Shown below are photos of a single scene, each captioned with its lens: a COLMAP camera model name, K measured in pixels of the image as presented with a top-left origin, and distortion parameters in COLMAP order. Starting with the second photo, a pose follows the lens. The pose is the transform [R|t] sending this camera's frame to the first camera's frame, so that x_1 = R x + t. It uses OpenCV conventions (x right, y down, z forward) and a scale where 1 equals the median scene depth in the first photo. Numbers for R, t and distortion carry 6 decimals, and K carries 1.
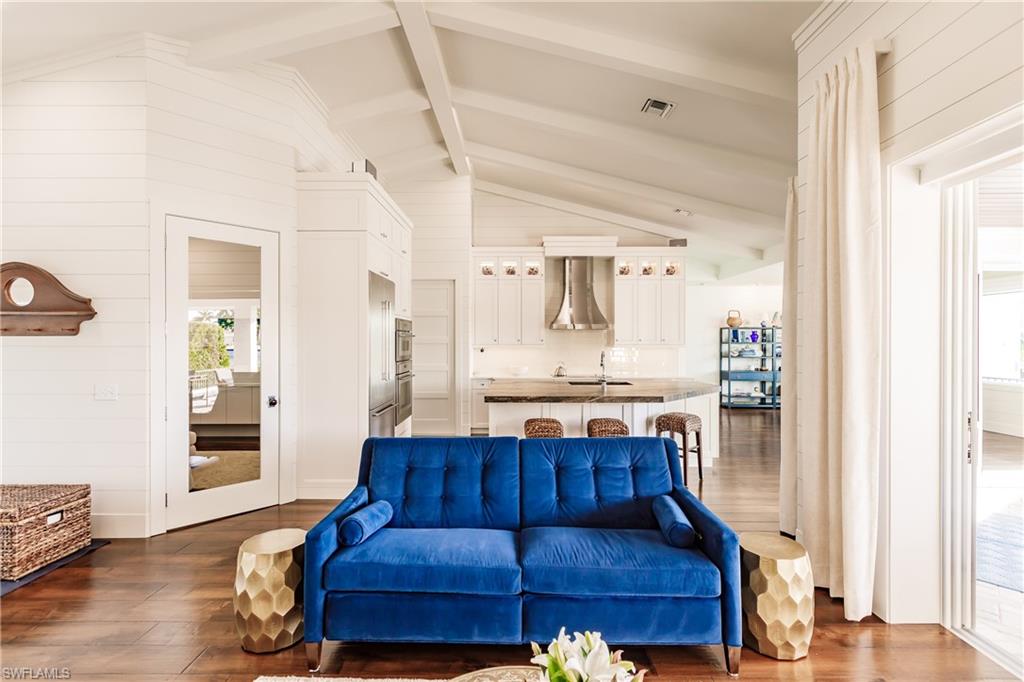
lens RADIAL K [[459.8, 0, 515.2], [0, 459.8, 341.3], [0, 0, 1]] dist [-0.000134, 0.000878]
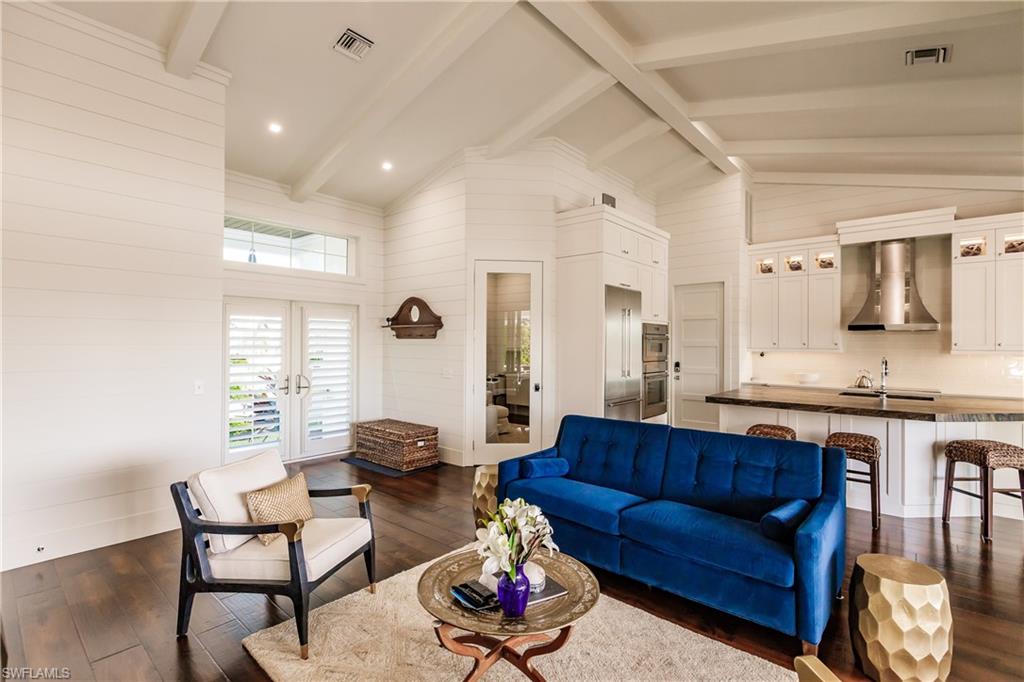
lens RADIAL K [[479.3, 0, 512.0], [0, 479.3, 341.0], [0, 0, 1]] dist [-0.016200, 0.000237]
pose [[0.756364, 0.001107, -0.654150, 0.322031], [-0.006928, 0.999956, -0.006319, 0.004017], [0.654114, 0.009312, 0.756338, -0.109757]]
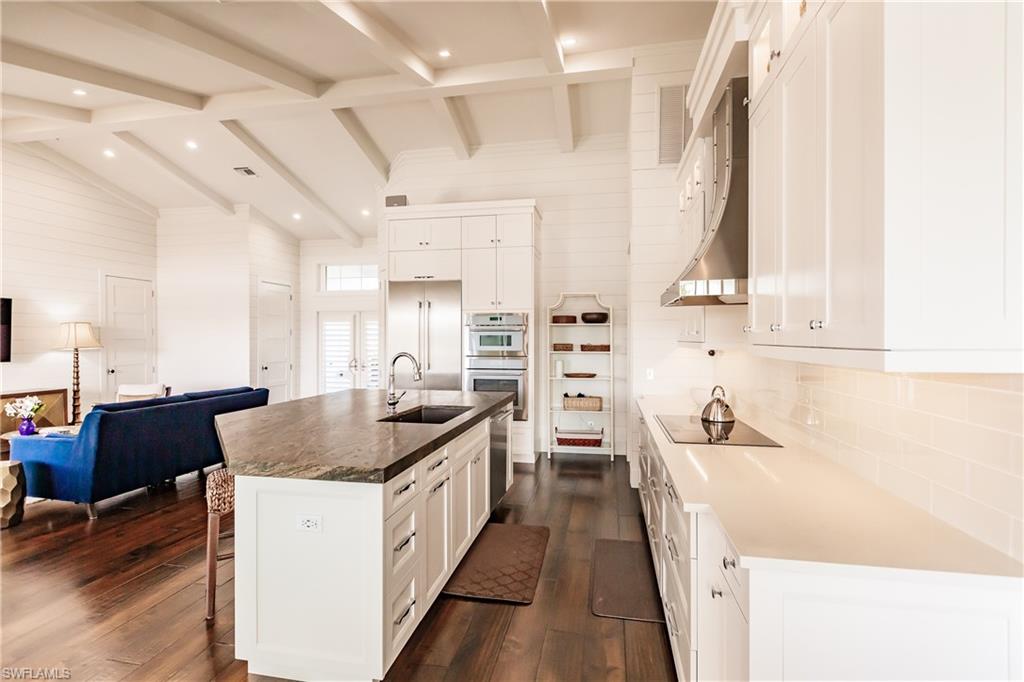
lens RADIAL K [[479.3, 0, 512.0], [0, 479.3, 341.0], [0, 0, 1]] dist [-0.016200, 0.000237]
pose [[-0.189338, 0.005472, -0.981897, 0.949795], [-0.003914, 0.999972, 0.006327, 0.006452], [0.981904, 0.005041, -0.189312, 1.598927]]
